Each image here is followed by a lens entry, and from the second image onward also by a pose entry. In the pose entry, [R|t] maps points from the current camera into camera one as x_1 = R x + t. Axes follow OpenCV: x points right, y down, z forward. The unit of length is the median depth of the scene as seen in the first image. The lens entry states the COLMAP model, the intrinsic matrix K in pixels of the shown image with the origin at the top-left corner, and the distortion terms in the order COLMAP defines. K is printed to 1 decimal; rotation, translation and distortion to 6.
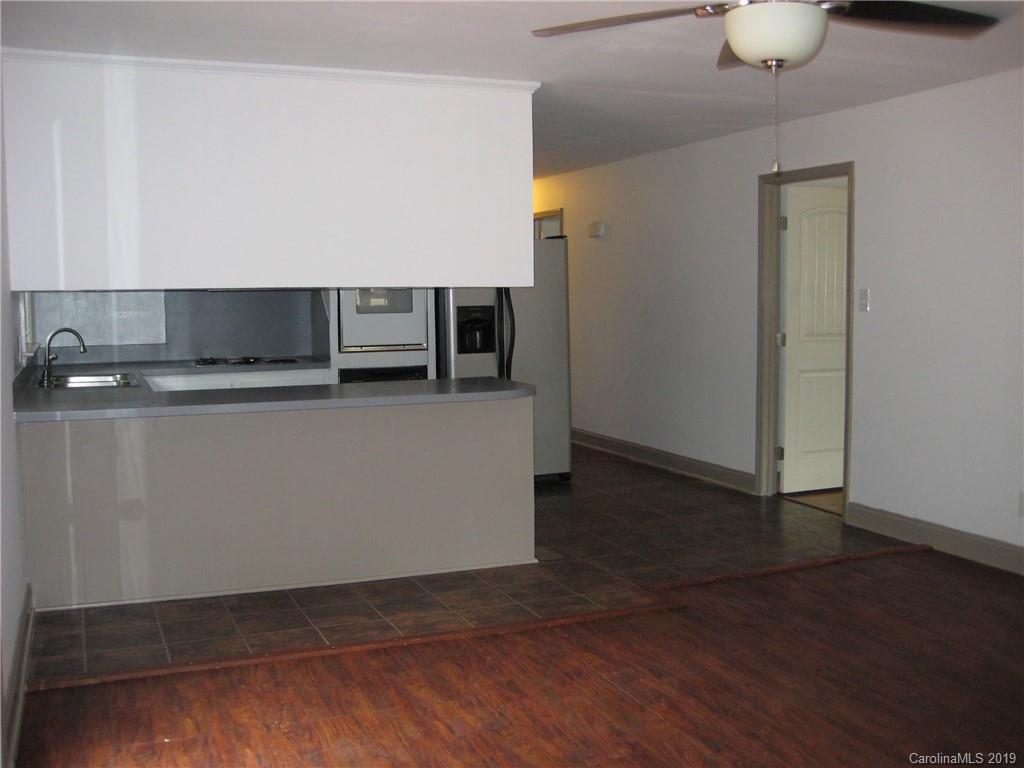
lens RADIAL K [[1065.4, 0, 503.5], [0, 1065.4, 379.4], [0, 0, 1]] dist [-0.137545, 0.134479]
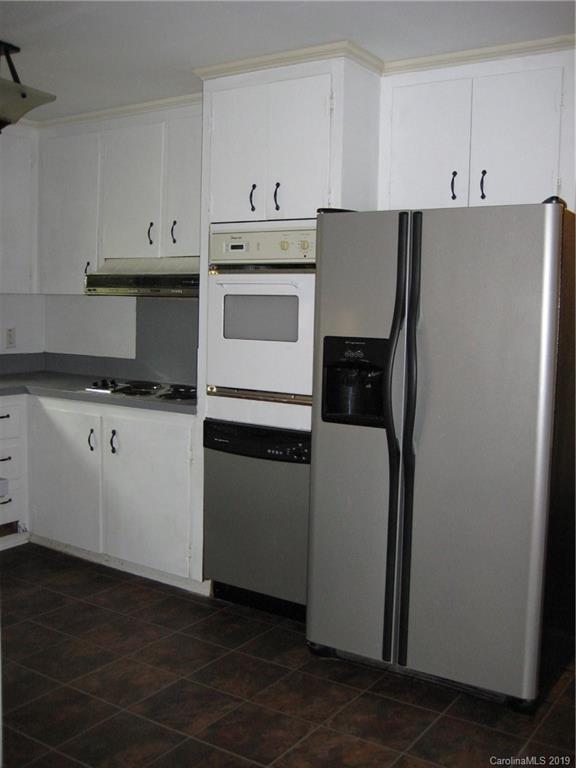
lens RADIAL K [[799.0, 0, 288.0], [0, 799.0, 384.0], [0, 0, 1]] dist [-0.137545, 0.134479]
pose [[0.555572, 0.103438, -0.825009, 0.458930], [-0.098179, 0.993451, 0.058441, -0.104775], [0.825651, 0.048530, 0.562090, 1.195511]]
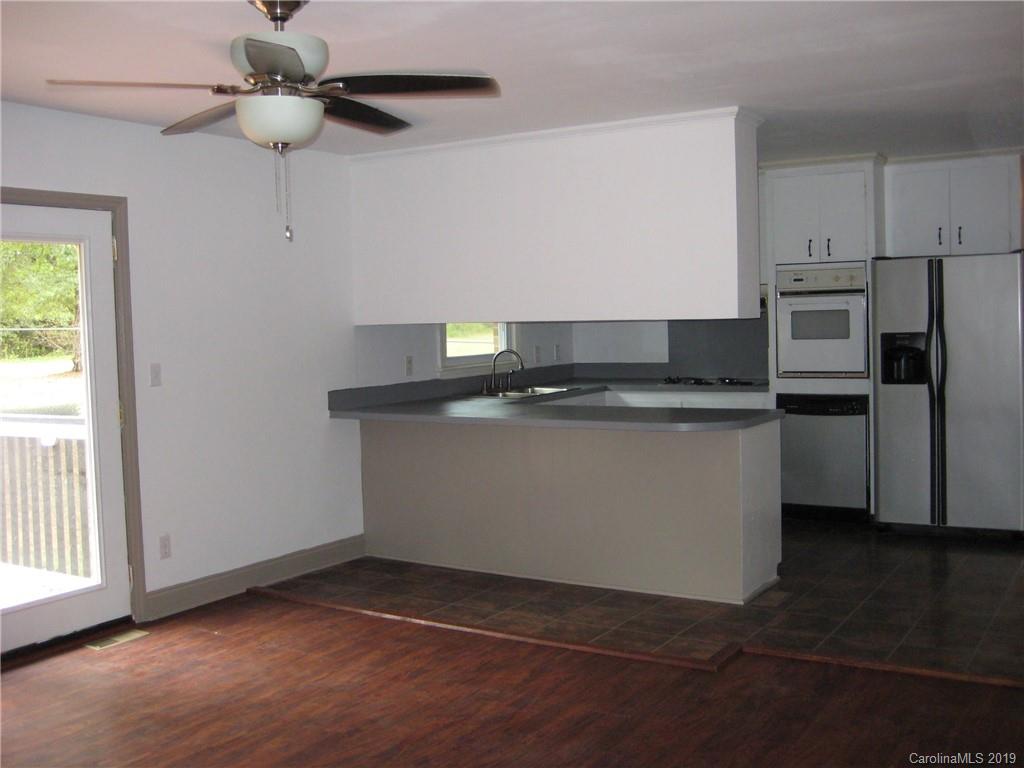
lens RADIAL K [[1065.4, 0, 503.5], [0, 1065.4, 379.4], [0, 0, 1]] dist [-0.137545, 0.134479]
pose [[0.577396, 0.039192, -0.815523, 0.814706], [-0.044164, 0.998884, 0.016736, -0.045644], [0.815269, 0.026354, 0.578483, 0.322255]]
